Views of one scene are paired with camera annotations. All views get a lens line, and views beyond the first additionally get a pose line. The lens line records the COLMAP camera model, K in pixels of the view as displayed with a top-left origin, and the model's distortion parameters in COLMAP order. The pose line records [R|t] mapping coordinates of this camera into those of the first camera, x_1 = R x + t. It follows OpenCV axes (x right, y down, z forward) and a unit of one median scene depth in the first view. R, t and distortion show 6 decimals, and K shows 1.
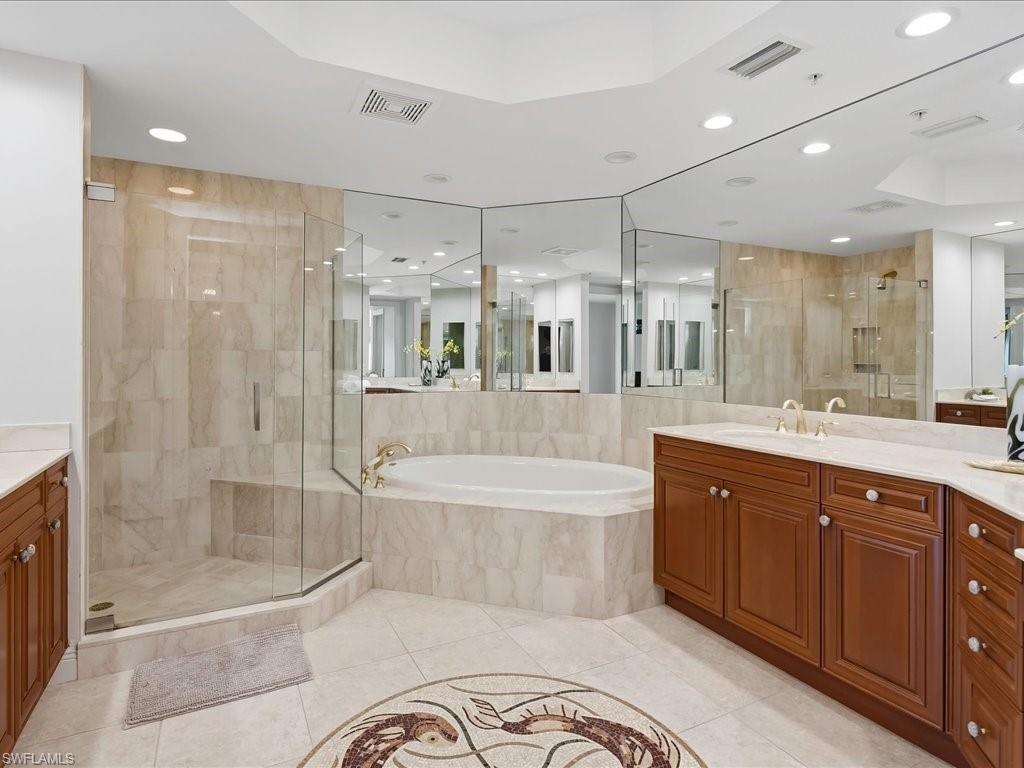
lens RADIAL K [[559.3, 0, 507.2], [0, 559.3, 358.3], [0, 0, 1]] dist [-0.006723, -0.001254]
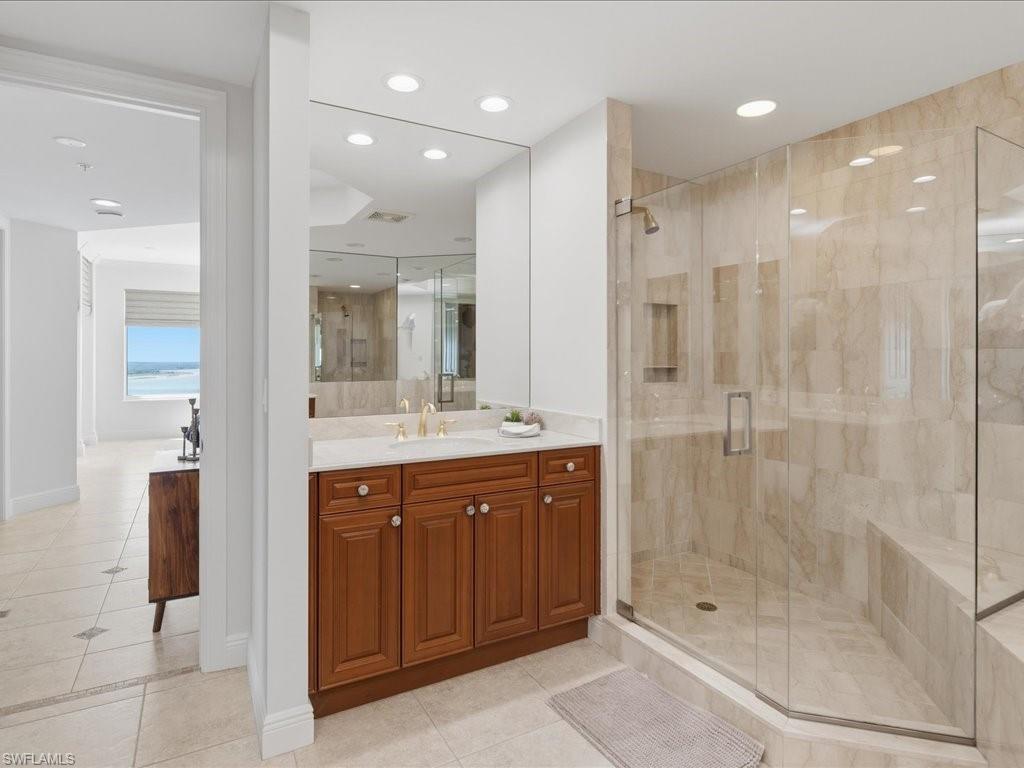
lens RADIAL K [[559.3, 0, 507.2], [0, 559.3, 358.3], [0, 0, 1]] dist [-0.006723, -0.001254]
pose [[0.030886, -0.006036, -0.999505, 0.258404], [0.001550, 0.999981, -0.005991, 0.000498], [0.999522, -0.001364, 0.030895, 0.569635]]
